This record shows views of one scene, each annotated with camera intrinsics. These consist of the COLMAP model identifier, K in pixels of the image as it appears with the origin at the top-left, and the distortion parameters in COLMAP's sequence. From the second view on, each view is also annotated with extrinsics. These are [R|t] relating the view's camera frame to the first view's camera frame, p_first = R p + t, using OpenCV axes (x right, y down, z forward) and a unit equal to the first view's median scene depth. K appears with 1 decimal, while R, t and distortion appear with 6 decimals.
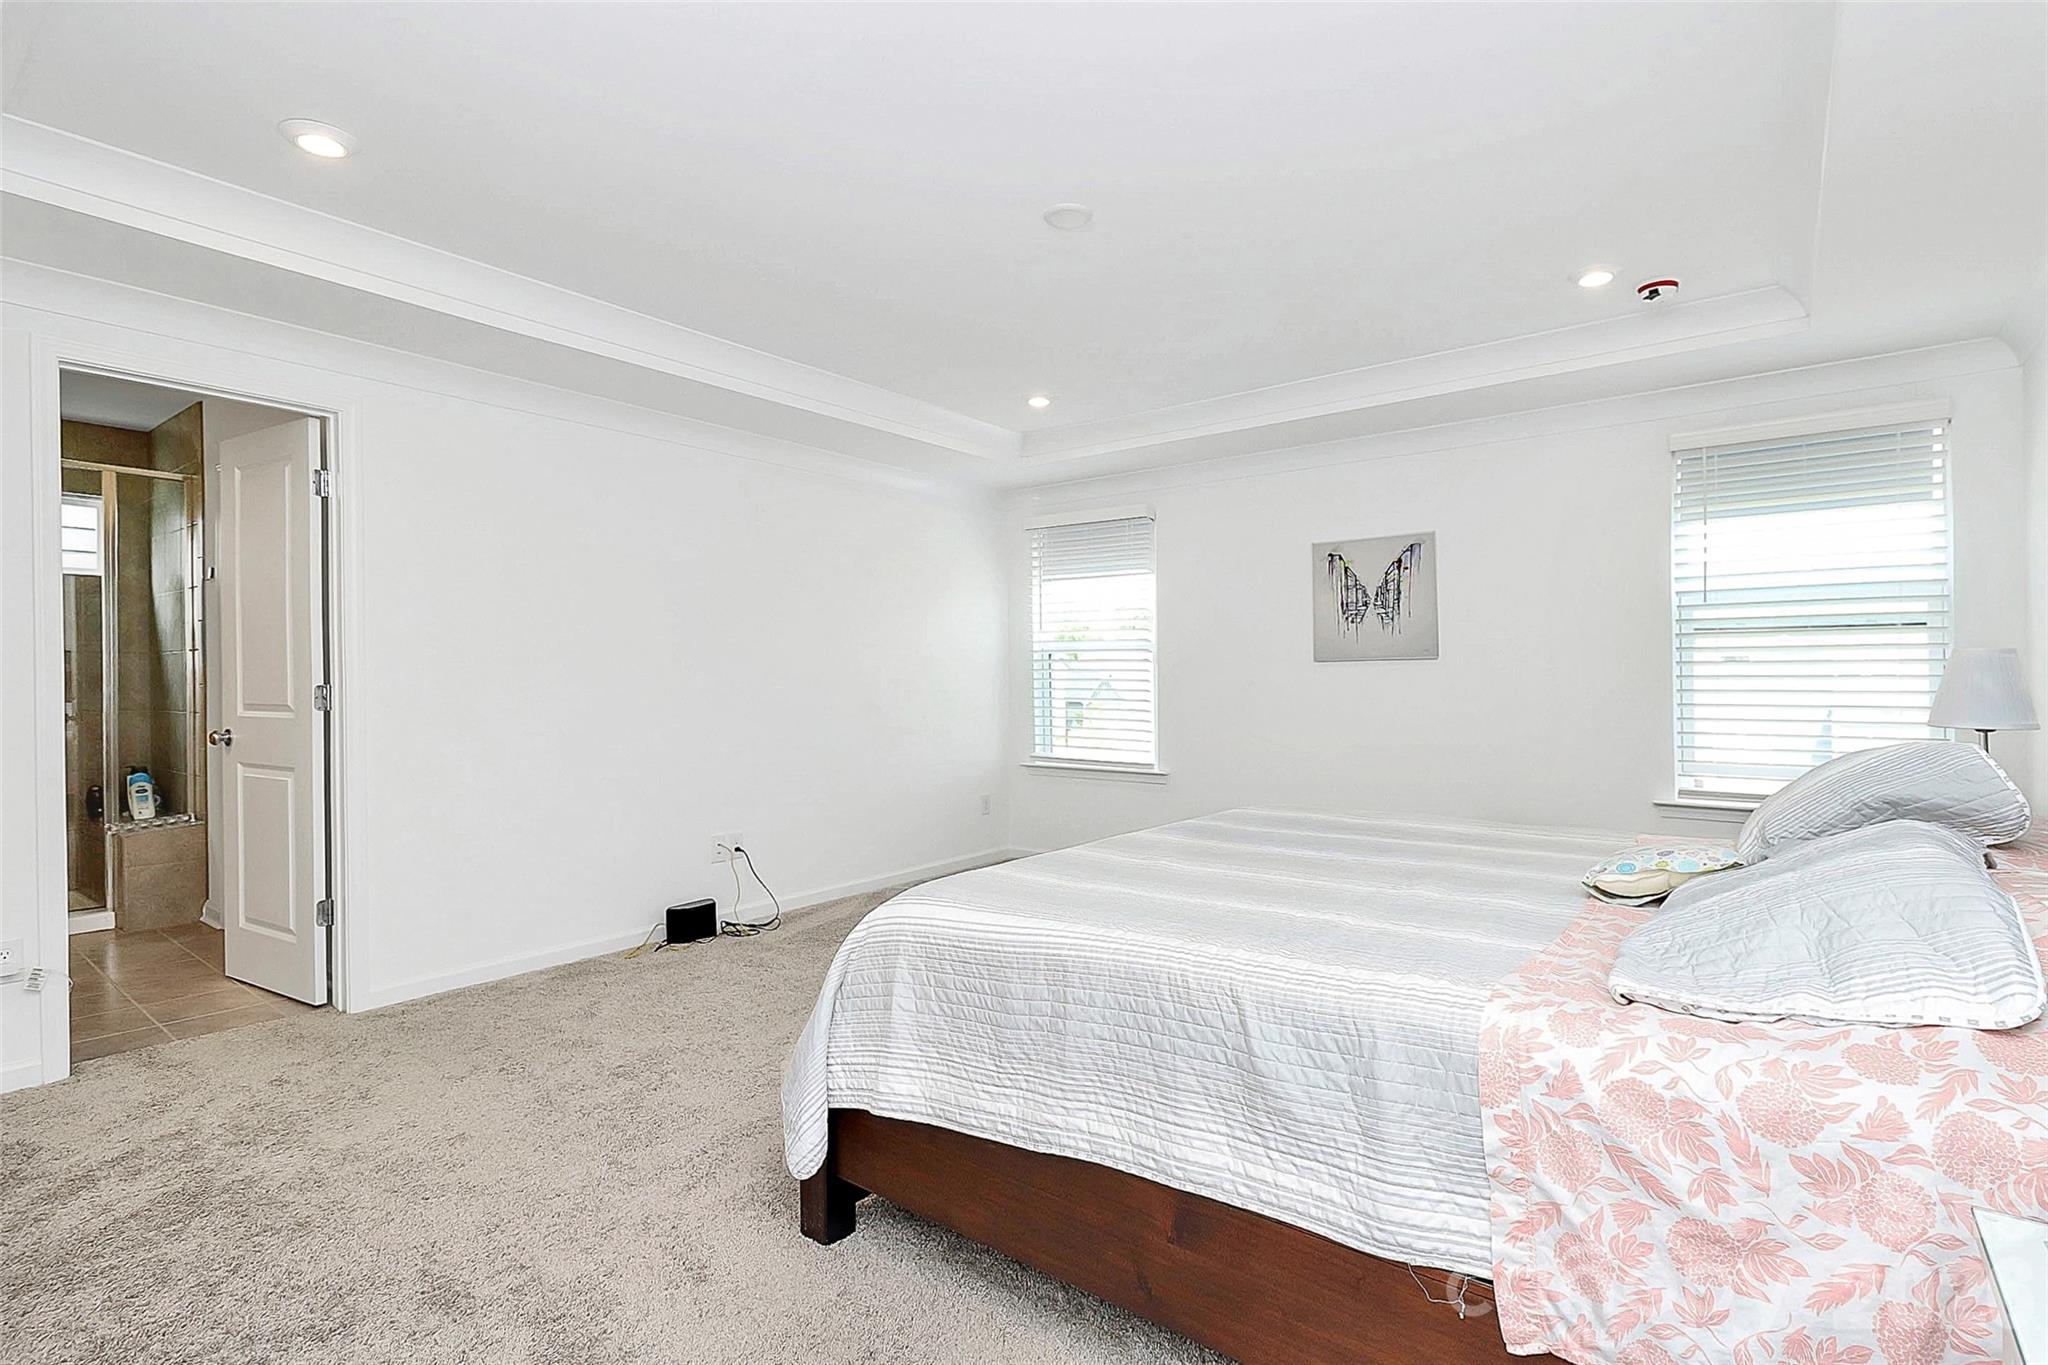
lens RADIAL K [[971.1, 0, 1033.2], [0, 971.1, 662.5], [0, 0, 1]] dist [0.005243, -0.000176]
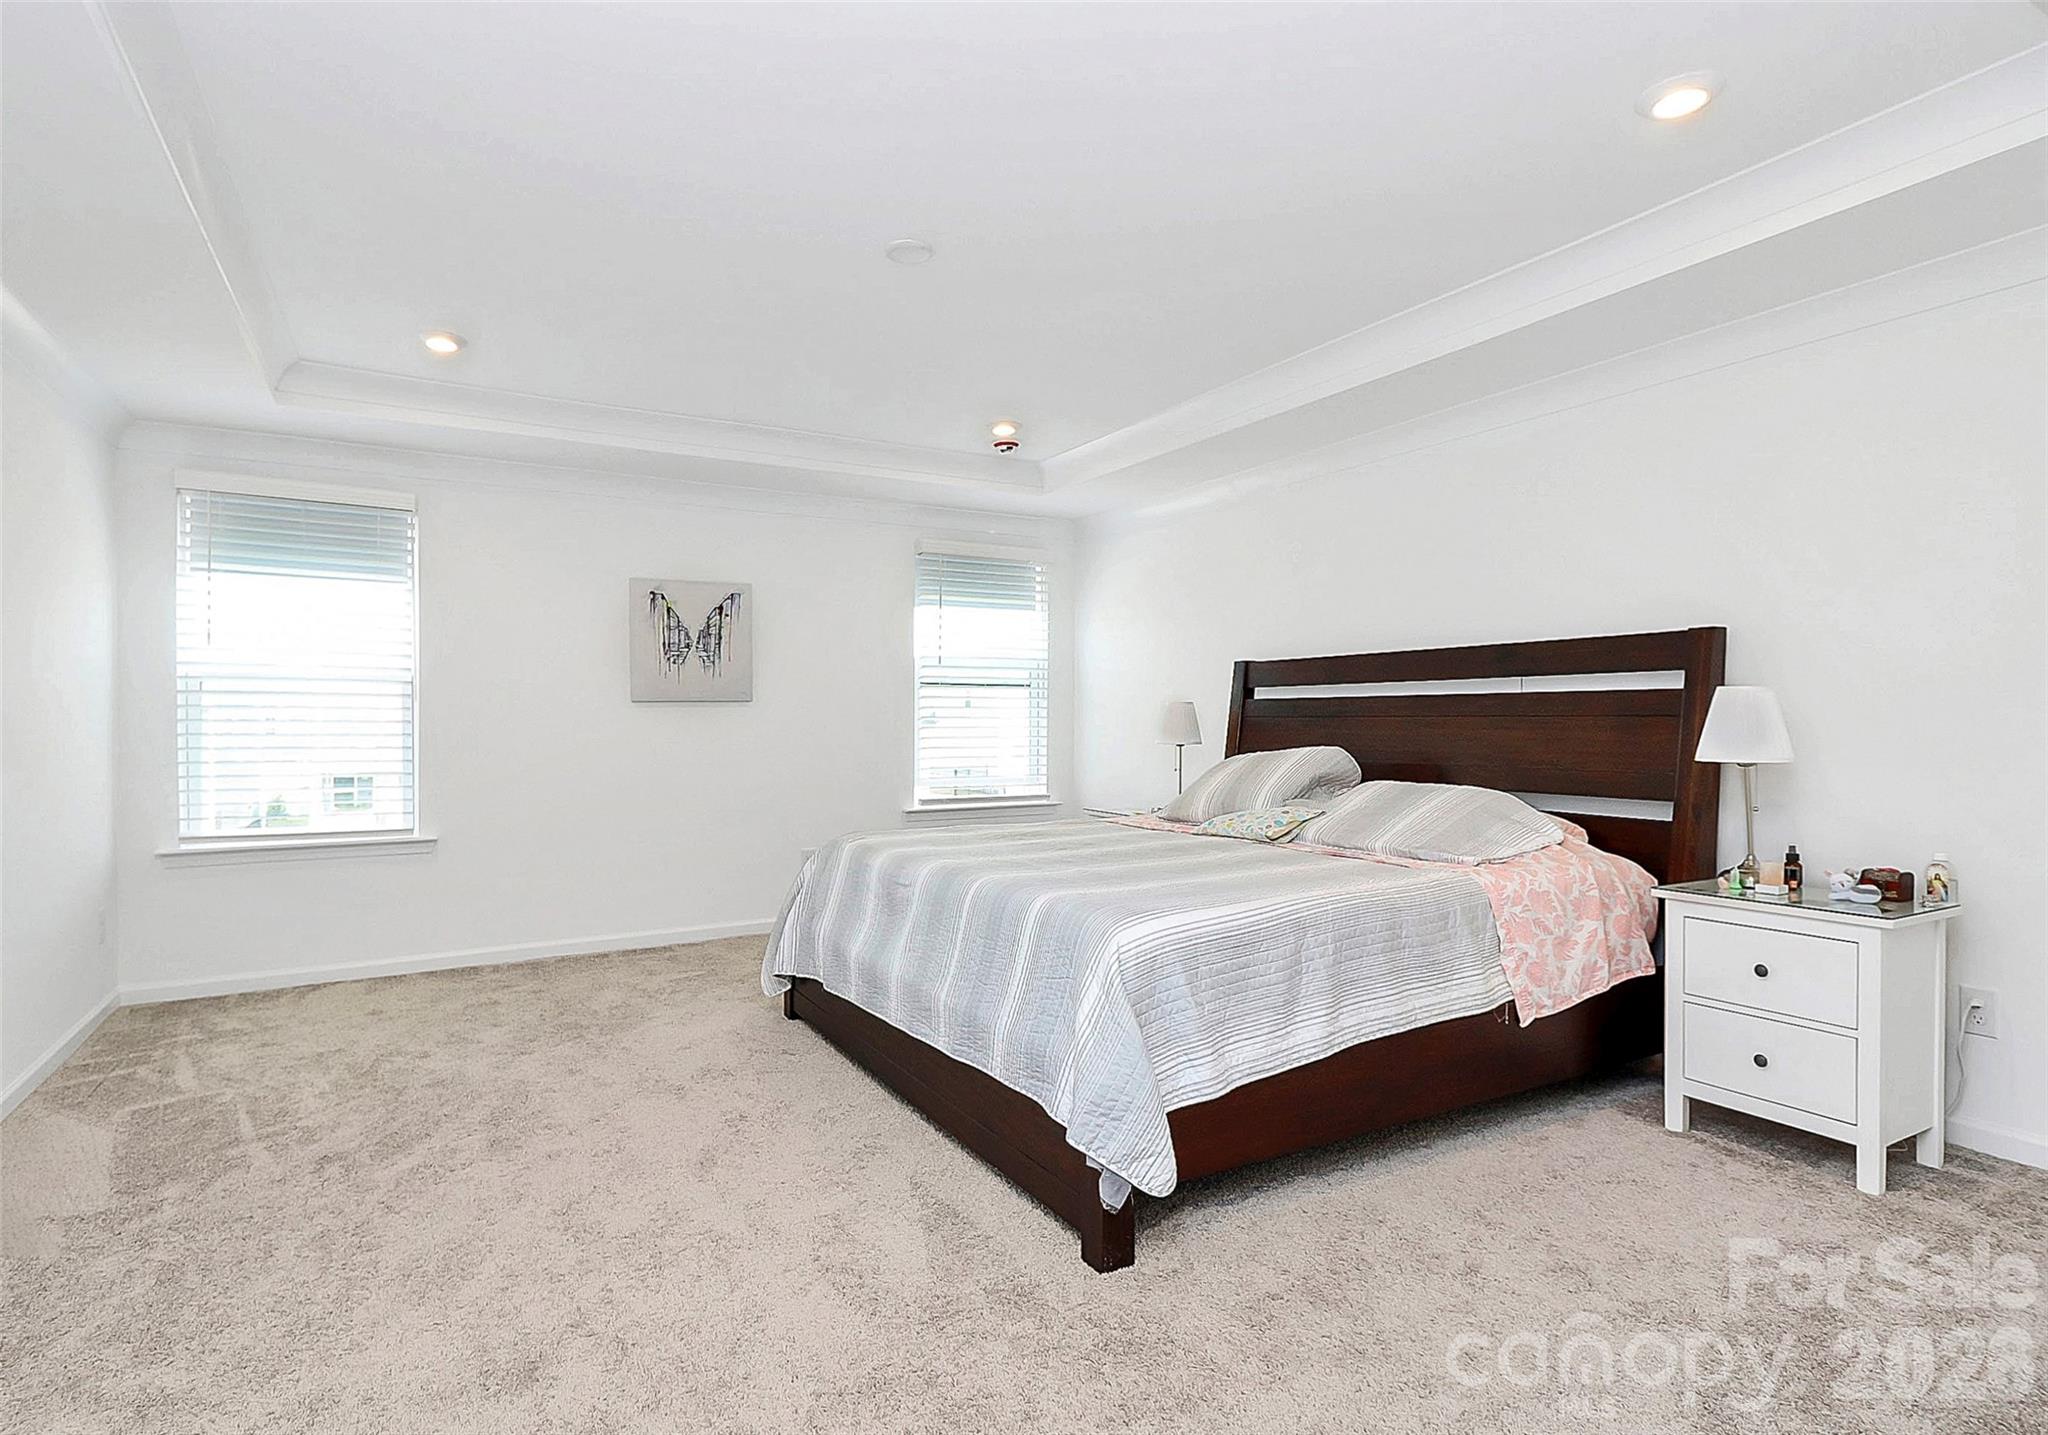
lens RADIAL K [[974.0, 0, 1024.0], [0, 974.0, 717.5], [0, 0, 1]] dist [0.028318, -0.000060]
pose [[0.425964, 0.003014, 0.904735, -0.450131], [-0.013027, 0.999911, 0.002802, 0.007831], [-0.904646, -0.012980, 0.425965, 0.250025]]
